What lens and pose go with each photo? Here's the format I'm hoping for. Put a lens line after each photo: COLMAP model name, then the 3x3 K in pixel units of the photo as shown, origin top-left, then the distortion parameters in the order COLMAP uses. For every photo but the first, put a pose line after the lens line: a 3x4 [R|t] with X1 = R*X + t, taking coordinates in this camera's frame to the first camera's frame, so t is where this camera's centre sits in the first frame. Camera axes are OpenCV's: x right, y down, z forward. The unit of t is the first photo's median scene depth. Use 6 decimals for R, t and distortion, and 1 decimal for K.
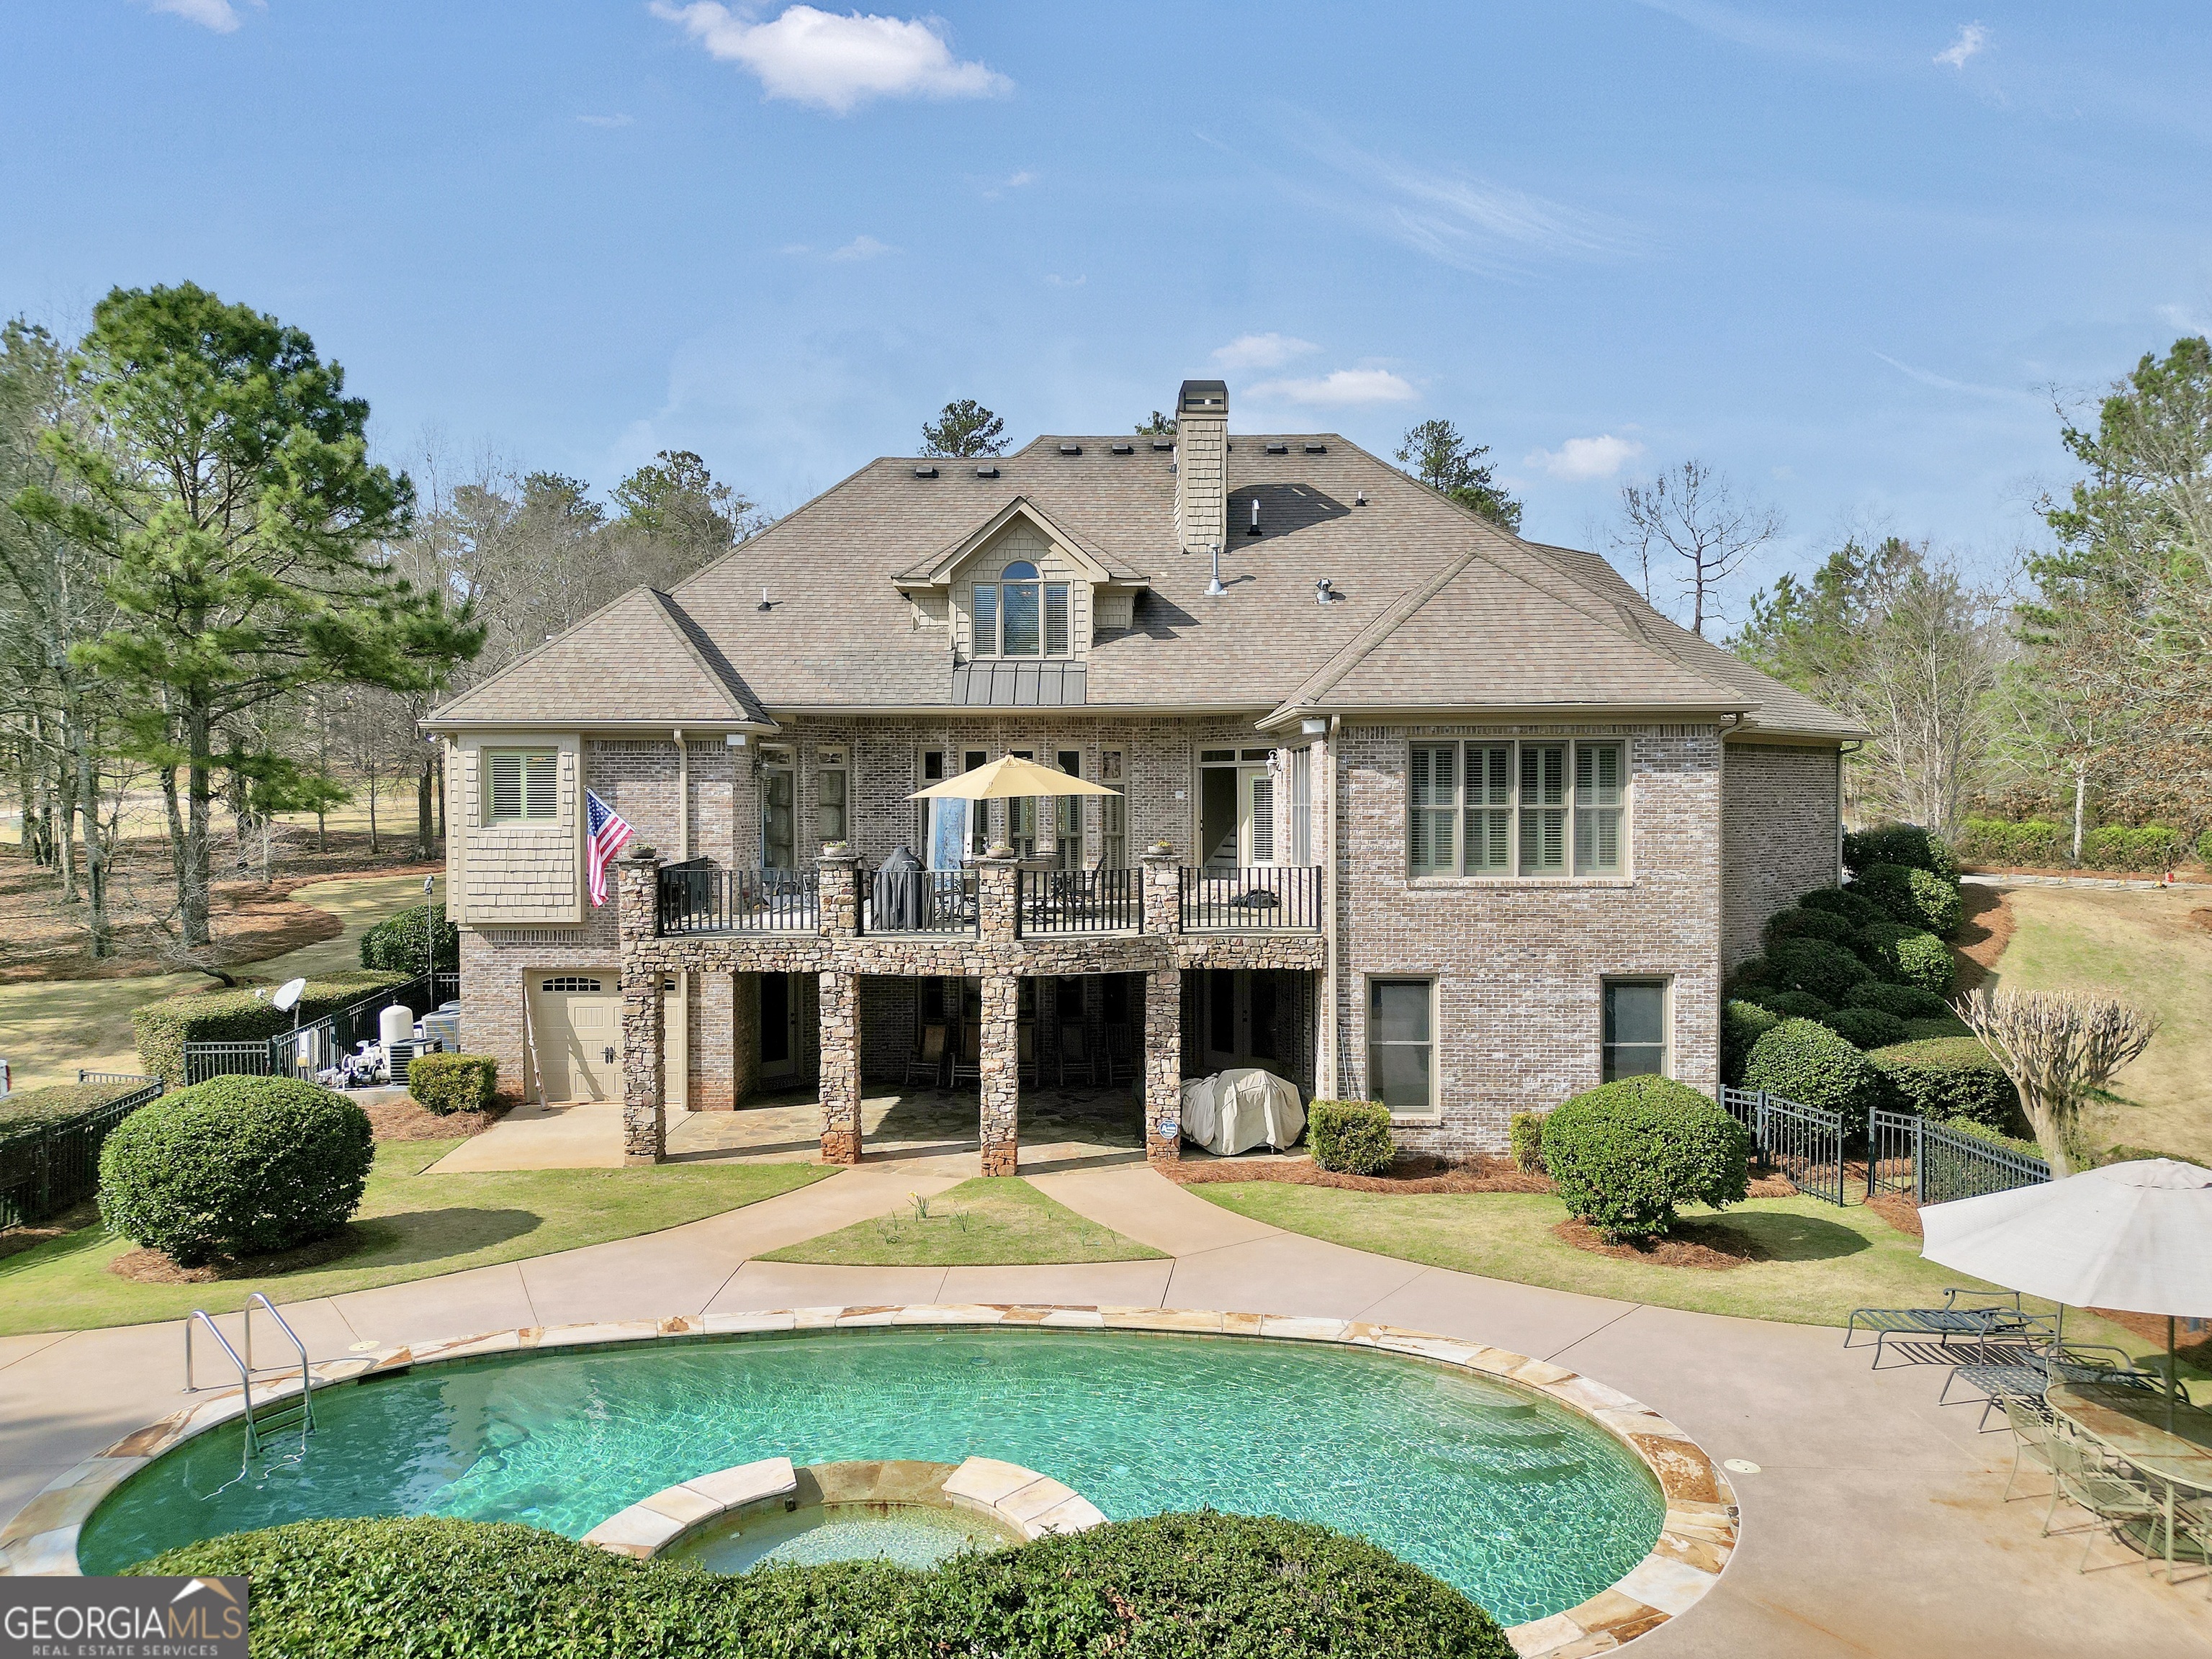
lens RADIAL K [[1556.9, 0, 1096.8], [0, 1556.9, 836.0], [0, 0, 1]] dist [0.035331, -0.002012]
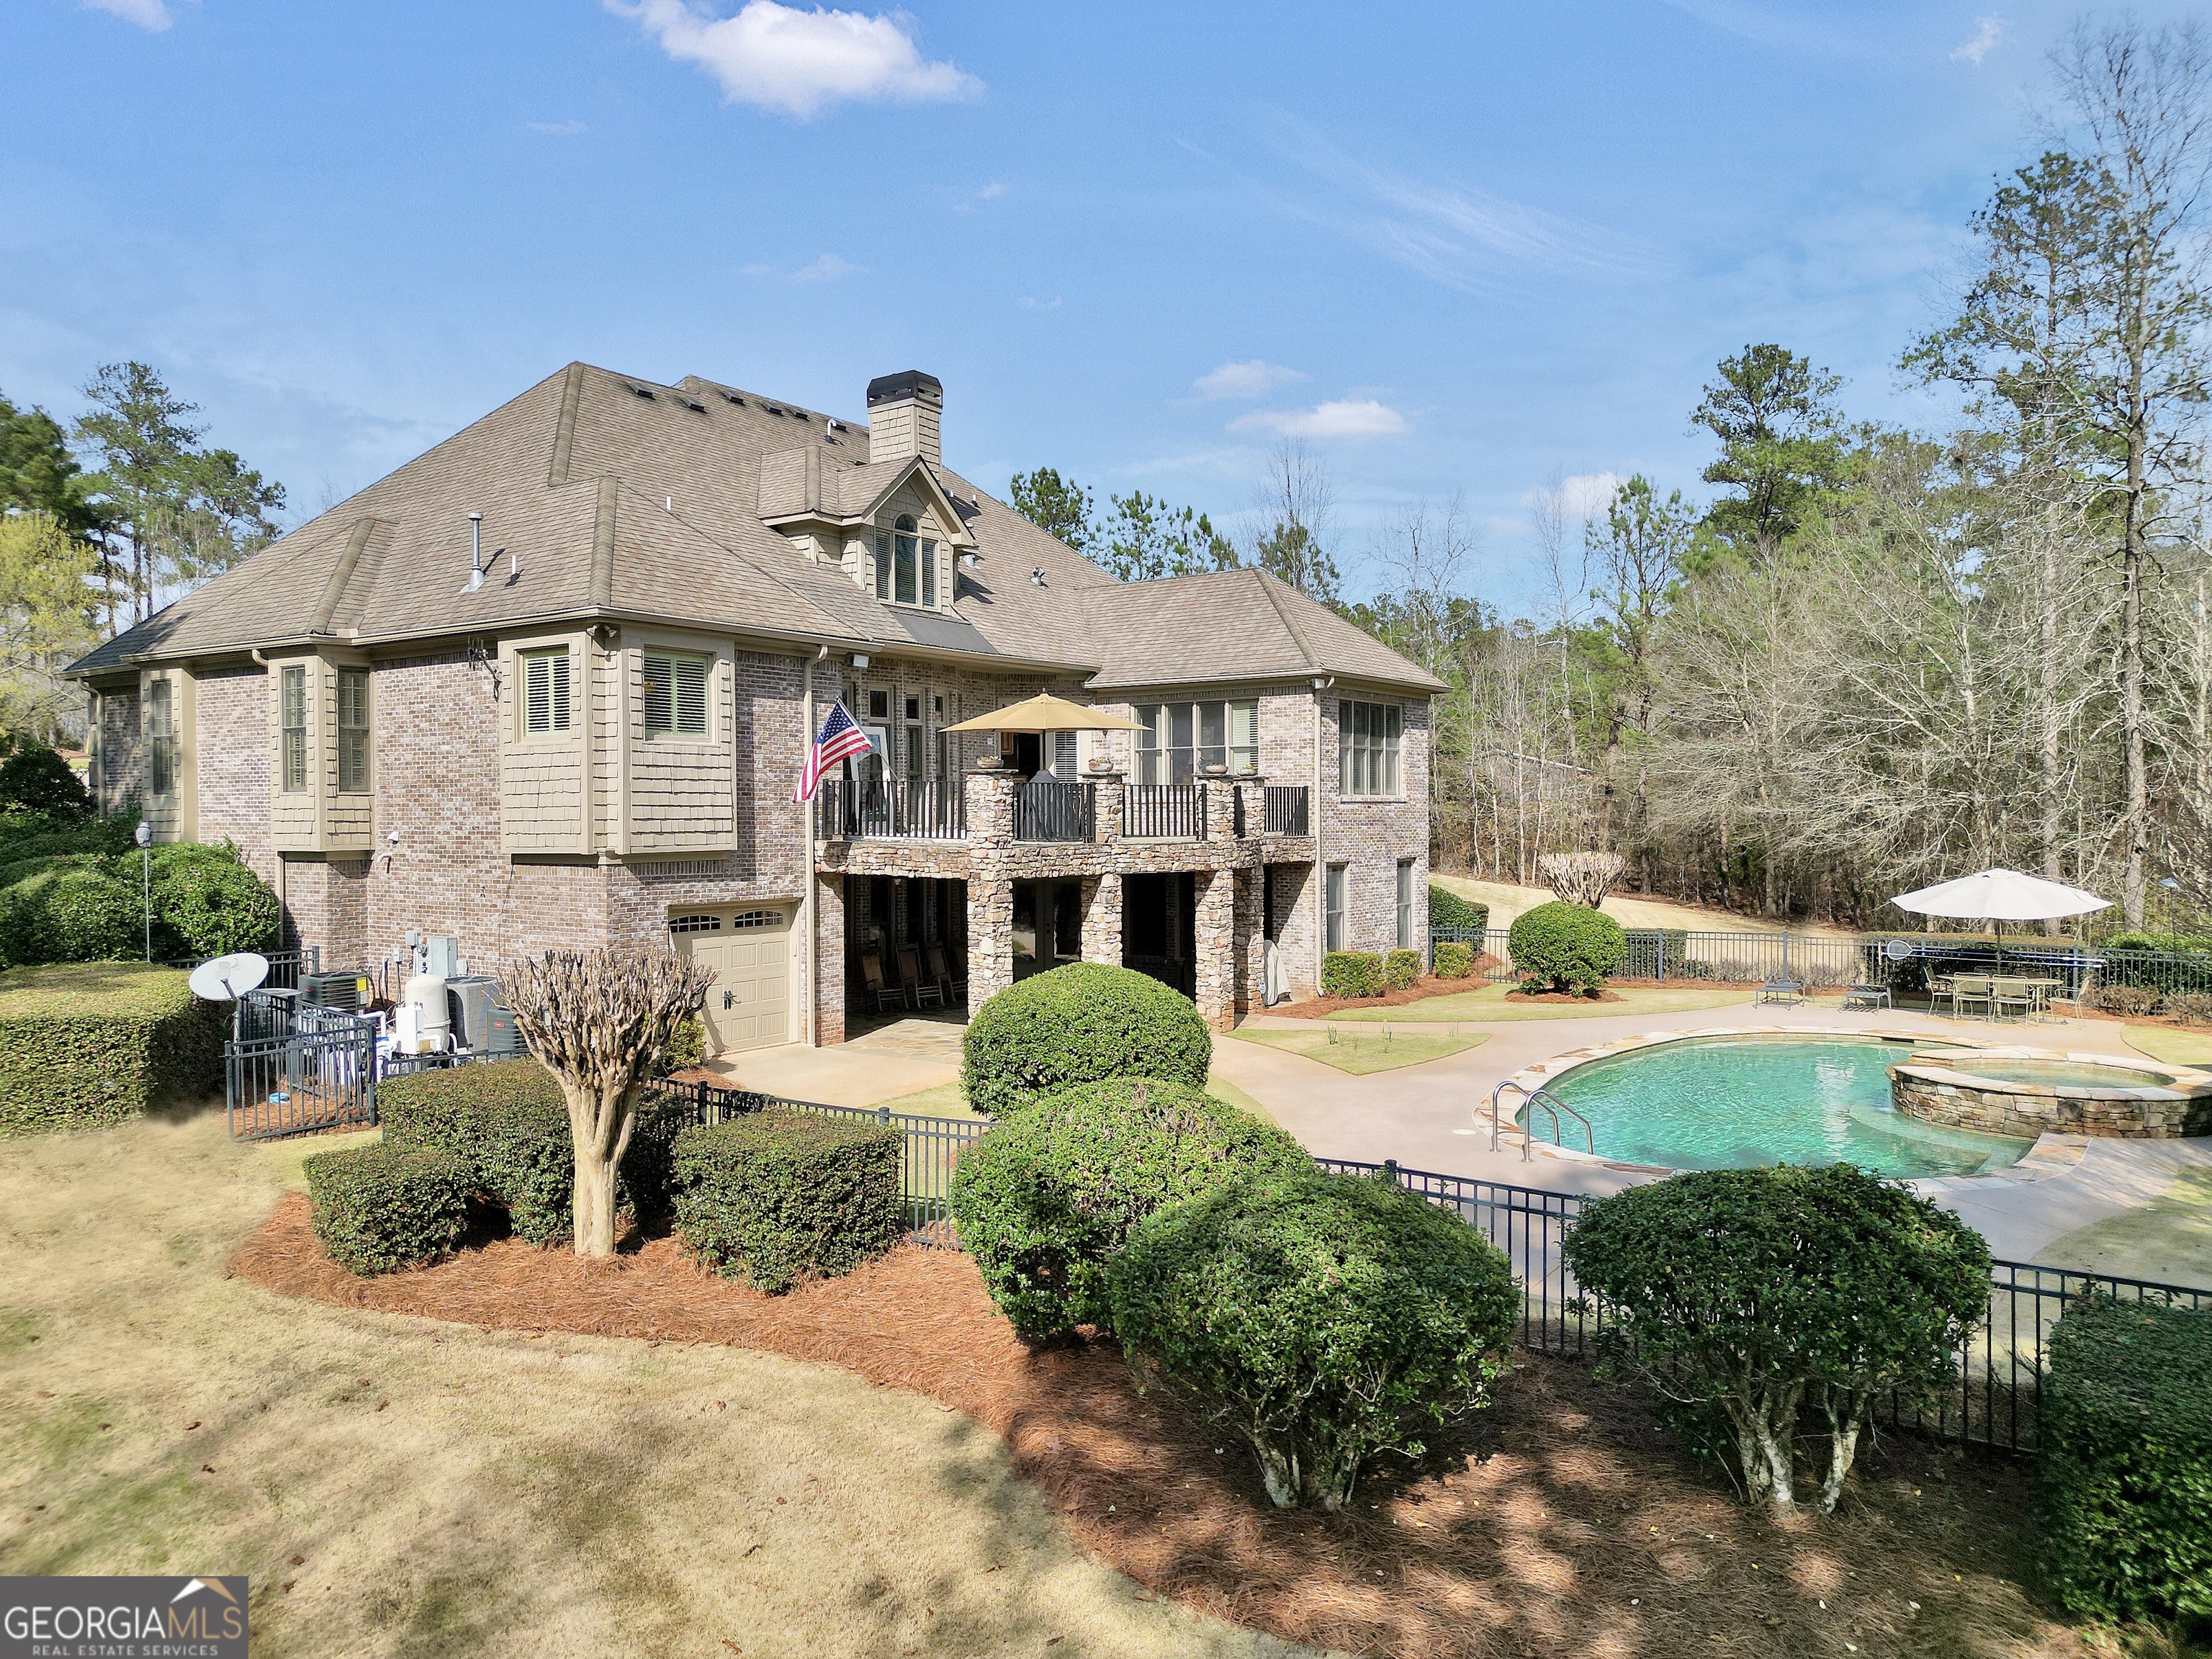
lens RADIAL K [[1556.9, 0, 1098.1], [0, 1556.9, 831.9], [0, 0, 1]] dist [0.035331, -0.002012]
pose [[0.577241, -0.010180, 0.816510, -1.075894], [0.023384, 0.999718, -0.004068, 0.060719], [-0.816239, 0.021442, 0.577316, 0.356576]]
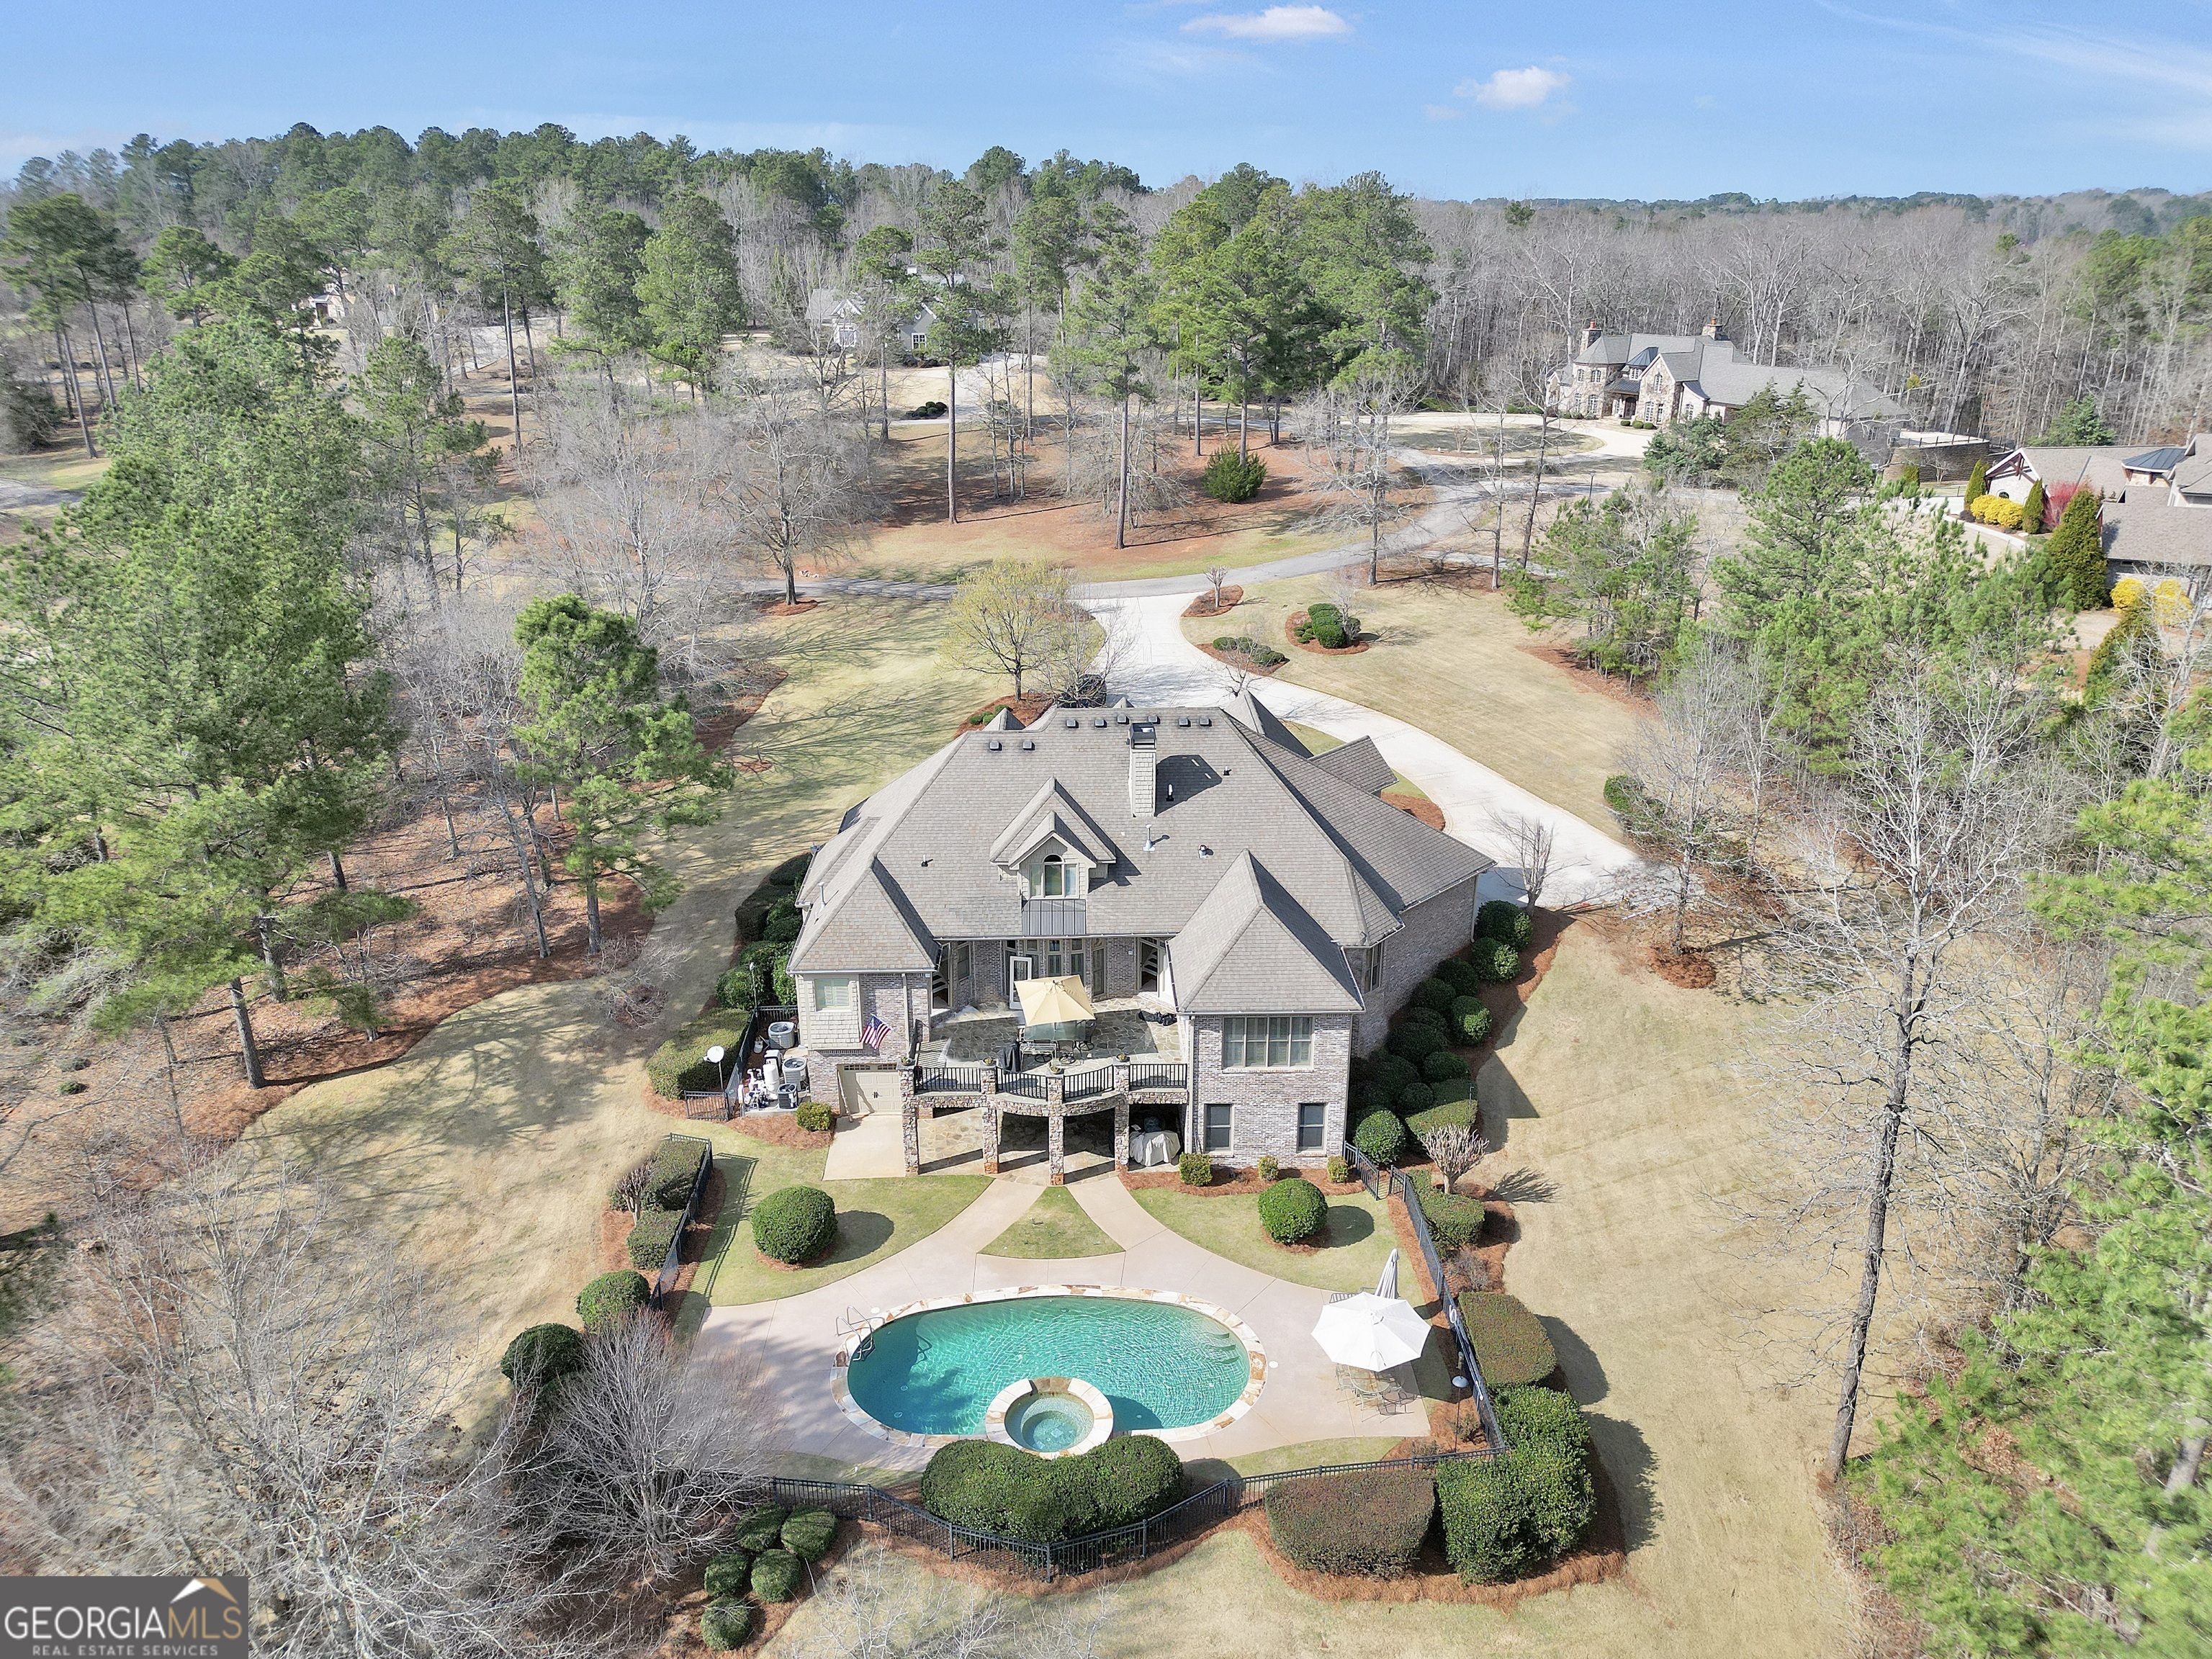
lens RADIAL K [[1556.9, 0, 1102.6], [0, 1556.9, 815.5], [0, 0, 1]] dist [0.035331, -0.002012]
pose [[0.999636, -0.012746, 0.023772, -0.040283], [0.003681, 0.937525, 0.347898, -1.182110], [-0.026721, -0.347684, 0.937231, -1.130975]]
